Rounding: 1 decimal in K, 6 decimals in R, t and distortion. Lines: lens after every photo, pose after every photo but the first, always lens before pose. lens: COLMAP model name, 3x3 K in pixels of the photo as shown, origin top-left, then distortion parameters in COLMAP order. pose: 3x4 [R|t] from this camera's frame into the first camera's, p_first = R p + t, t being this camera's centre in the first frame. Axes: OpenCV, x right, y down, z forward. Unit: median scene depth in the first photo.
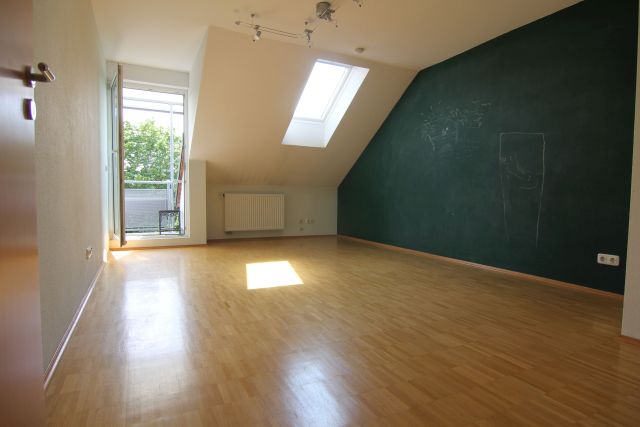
lens RADIAL K [[357.9, 0, 319.2], [0, 357.9, 212.0], [0, 0, 1]] dist [-0.016905, -0.002672]
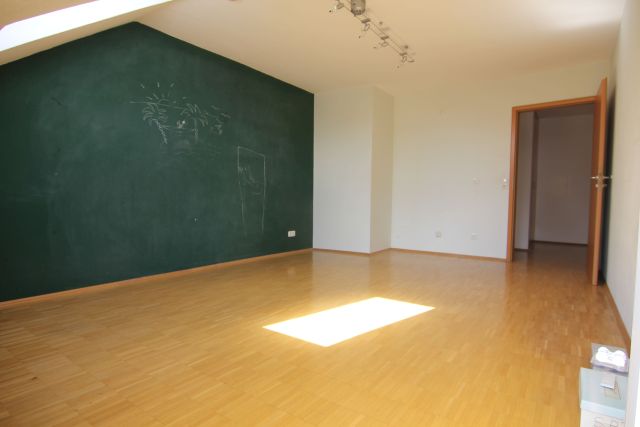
lens RADIAL K [[357.9, 0, 320.0], [0, 357.9, 216.4], [0, 0, 1]] dist [-0.016905, -0.002672]
pose [[-0.468127, -0.060726, 0.881572, -0.613391], [0.026780, 0.996203, 0.082842, -0.073813], [-0.883256, 0.062389, -0.464723, 1.207902]]
